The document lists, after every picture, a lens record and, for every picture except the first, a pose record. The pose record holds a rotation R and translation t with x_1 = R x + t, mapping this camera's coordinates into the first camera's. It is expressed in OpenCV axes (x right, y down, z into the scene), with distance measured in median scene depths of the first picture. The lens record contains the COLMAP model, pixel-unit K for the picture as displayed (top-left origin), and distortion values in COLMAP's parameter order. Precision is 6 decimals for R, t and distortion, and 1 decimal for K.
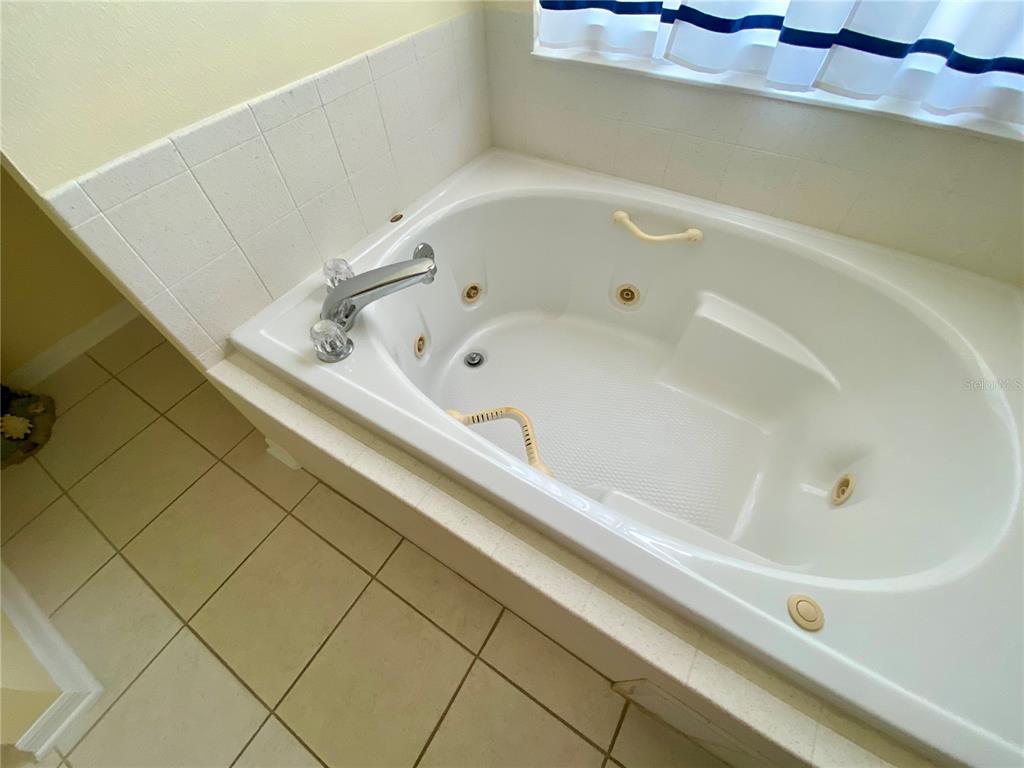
lens RADIAL K [[413.4, 0, 512.0], [0, 413.4, 384.0], [0, 0, 1]] dist [0.038573, -0.028157]
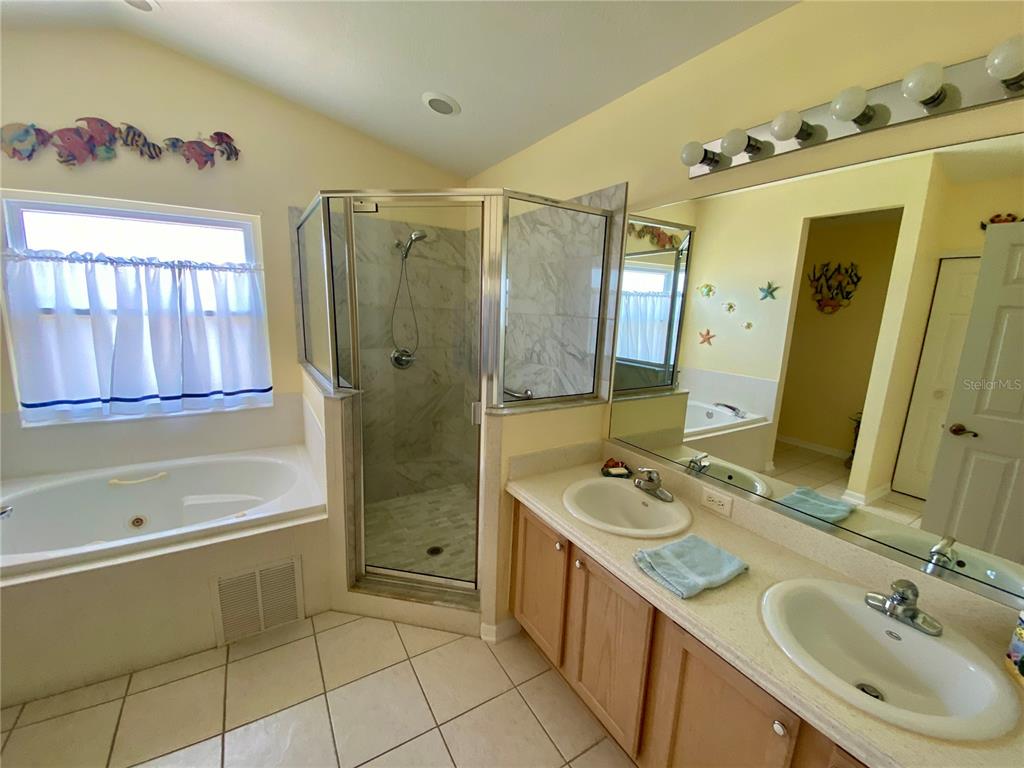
lens RADIAL K [[413.4, 0, 512.0], [0, 413.4, 384.0], [0, 0, 1]] dist [0.038573, -0.028157]
pose [[0.467996, -0.126351, 0.874651, -0.518725], [0.664657, 0.702598, -0.254139, 1.019002], [-0.582418, 0.700280, 0.412793, -1.191121]]
